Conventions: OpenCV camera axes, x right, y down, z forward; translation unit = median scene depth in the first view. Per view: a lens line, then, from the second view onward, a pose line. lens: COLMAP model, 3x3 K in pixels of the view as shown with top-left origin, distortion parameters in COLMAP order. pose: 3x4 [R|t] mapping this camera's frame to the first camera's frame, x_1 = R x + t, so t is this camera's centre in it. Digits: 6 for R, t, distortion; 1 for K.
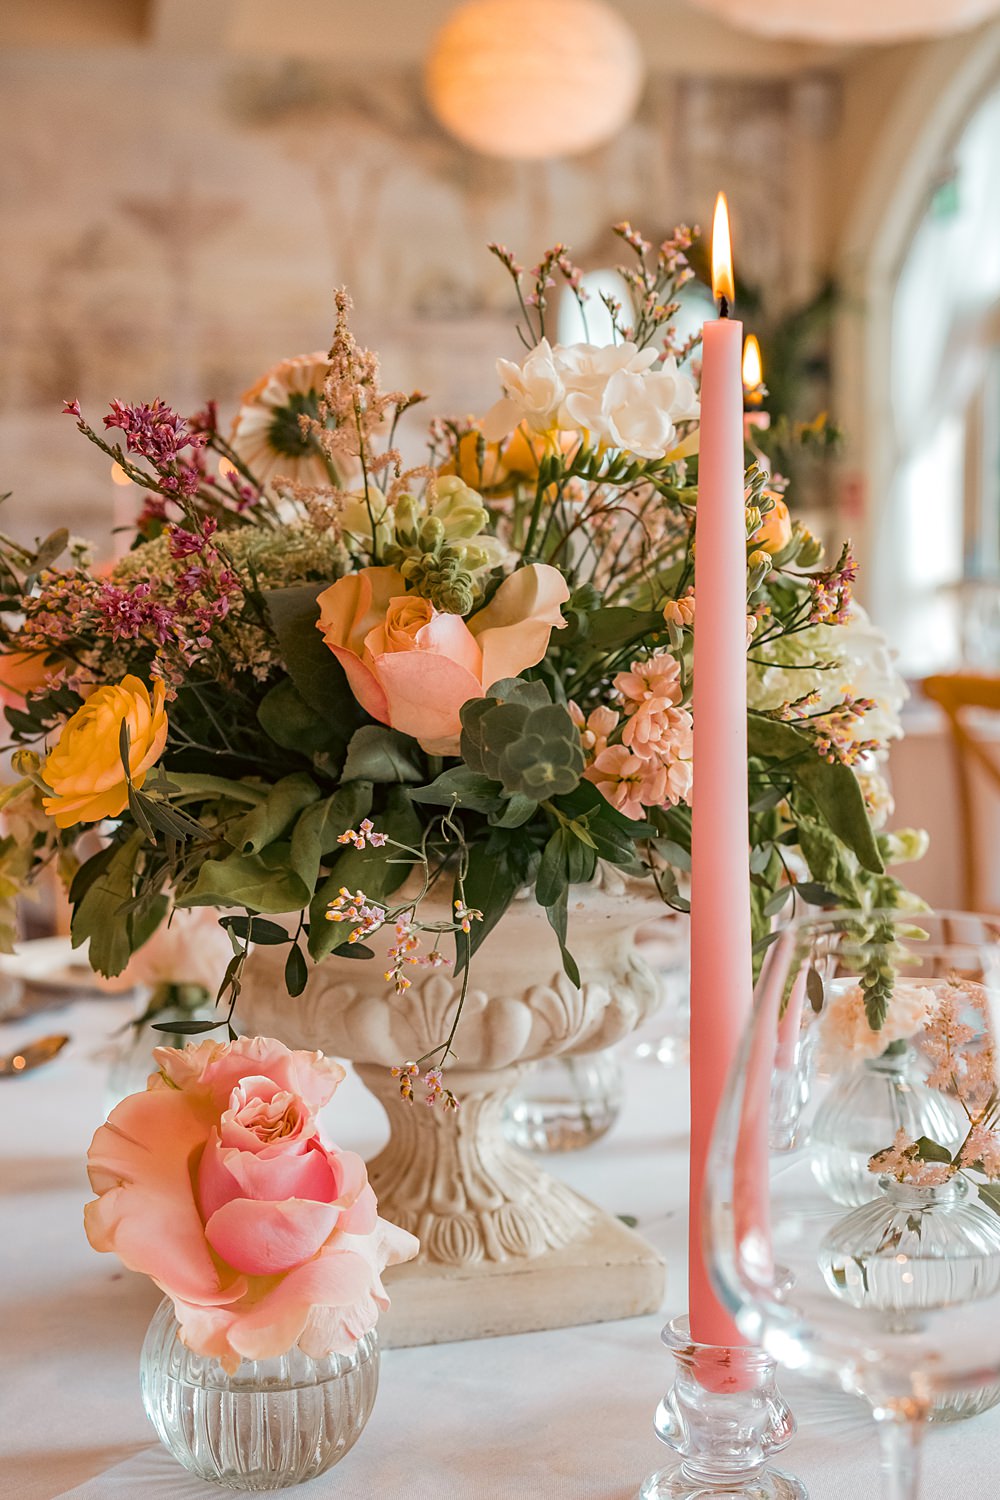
lens RADIAL K [[2147.6, 0, 500.0], [0, 2147.6, 750.0], [0, 0, 1]] dist [-0.018476, -0.009759]
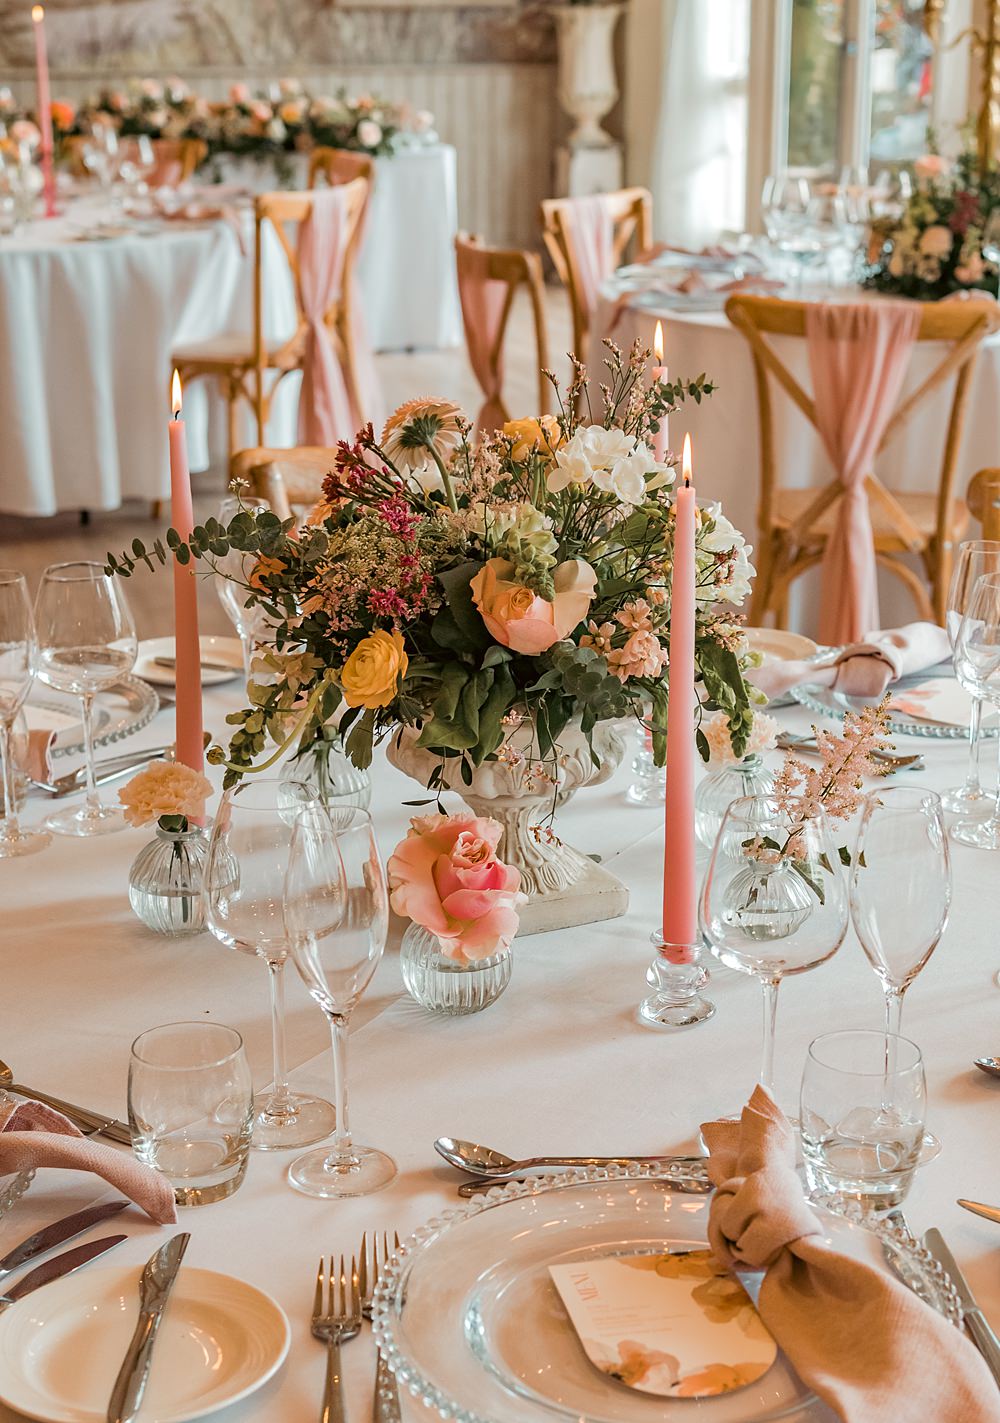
lens RADIAL K [[2186.4, 0, 500.0], [0, 2186.4, 711.5], [0, 0, 1]] dist [-0.022960, 0.061362]
pose [[0.994892, -0.029627, 0.096496, -0.251693], [0.008612, 0.977385, 0.211294, -0.375071], [-0.100574, -0.209384, 0.972648, -0.968191]]
